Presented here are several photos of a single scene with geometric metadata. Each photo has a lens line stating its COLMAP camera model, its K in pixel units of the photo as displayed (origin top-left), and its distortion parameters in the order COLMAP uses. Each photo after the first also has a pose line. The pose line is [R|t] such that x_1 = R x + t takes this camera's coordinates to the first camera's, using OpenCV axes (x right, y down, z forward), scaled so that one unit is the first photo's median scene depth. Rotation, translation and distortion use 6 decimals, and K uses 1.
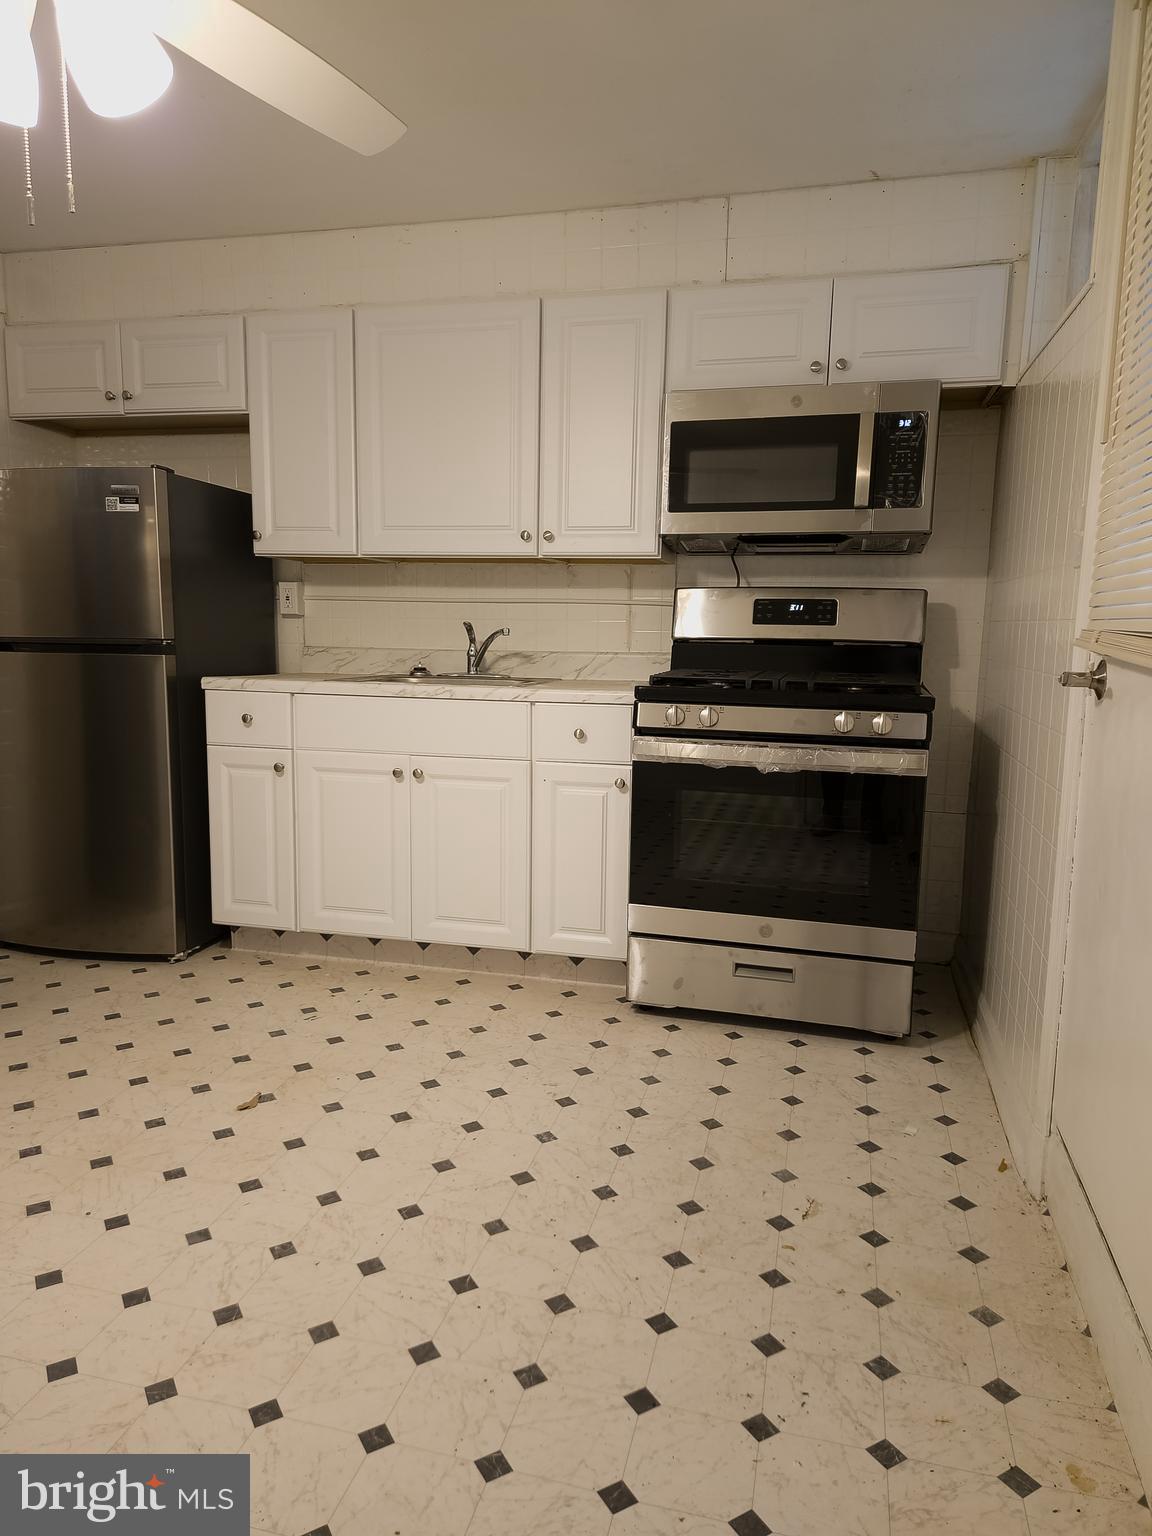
lens RADIAL K [[1035.1, 0, 575.9], [0, 1035.1, 775.8], [0, 0, 1]] dist [0.055103, -0.024521]
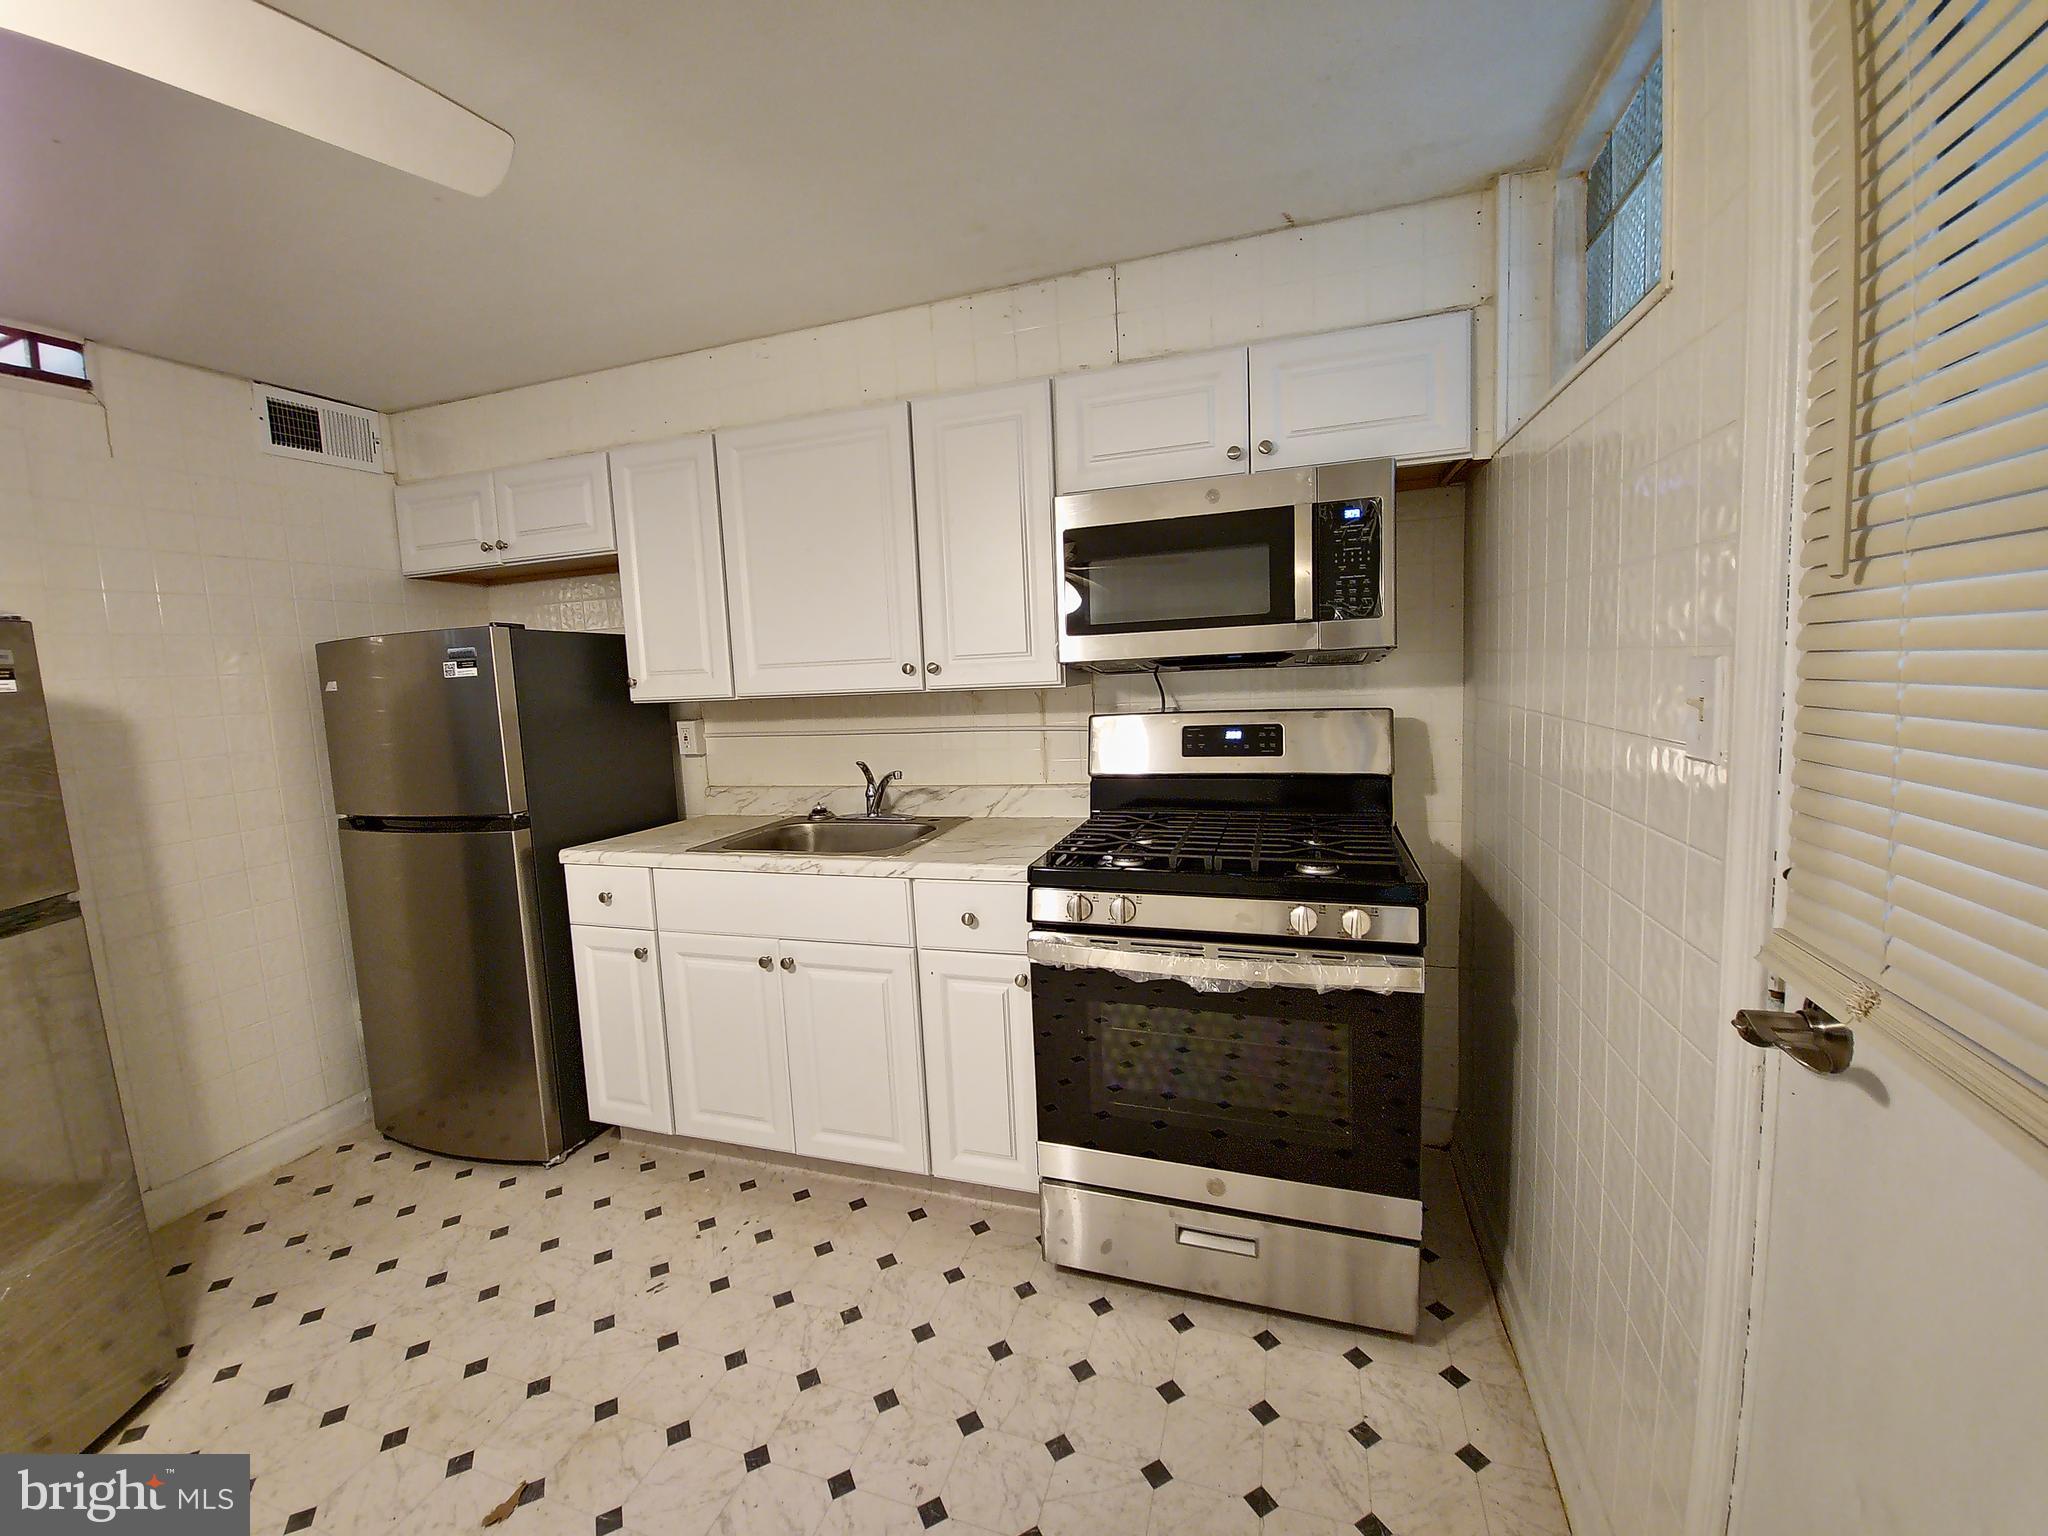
lens RADIAL K [[826.7, 0, 1015.4], [0, 826.7, 750.1], [0, 0, 1]] dist [-0.003127, -0.006646]
pose [[0.995524, -0.056217, -0.075967, 0.092020], [0.052808, 0.997537, -0.046170, -0.133867], [0.078376, 0.041952, 0.996041, 0.341855]]
